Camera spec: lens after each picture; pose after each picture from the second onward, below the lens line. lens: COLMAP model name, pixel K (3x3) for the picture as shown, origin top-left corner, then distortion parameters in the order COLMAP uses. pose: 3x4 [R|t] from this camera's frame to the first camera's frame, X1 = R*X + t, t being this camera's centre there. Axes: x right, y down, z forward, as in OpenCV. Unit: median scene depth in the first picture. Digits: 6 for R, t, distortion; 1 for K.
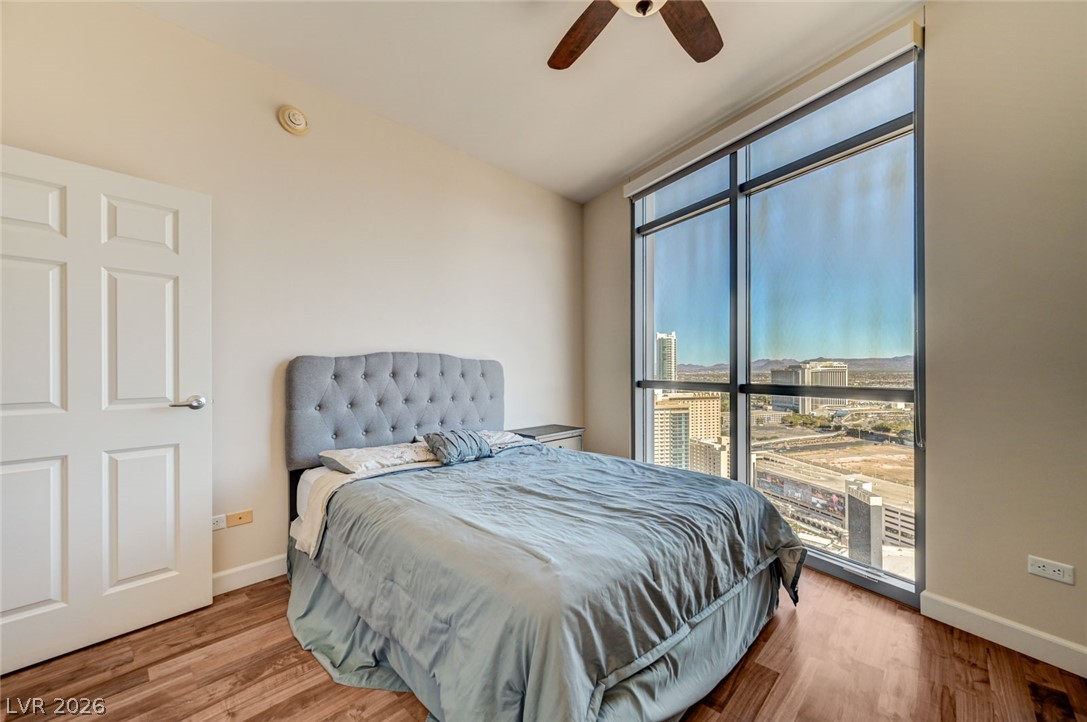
lens RADIAL K [[424.7, 0, 548.9], [0, 424.7, 363.4], [0, 0, 1]] dist [0.003123, -0.000088]
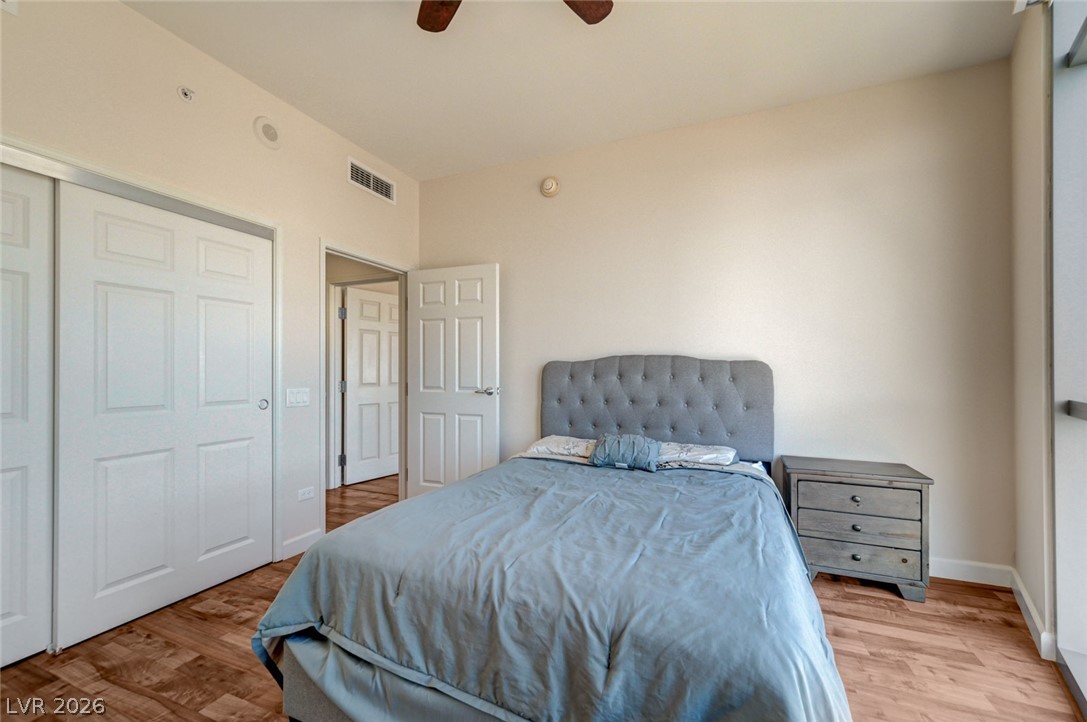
lens RADIAL K [[424.7, 0, 542.1], [0, 424.7, 367.7], [0, 0, 1]] dist [0.003123, -0.000088]
pose [[0.353332, -0.004642, -0.935487, 0.637768], [0.009829, 0.999951, -0.001249, 0.004048], [0.935446, -0.008753, 0.353360, 0.492920]]
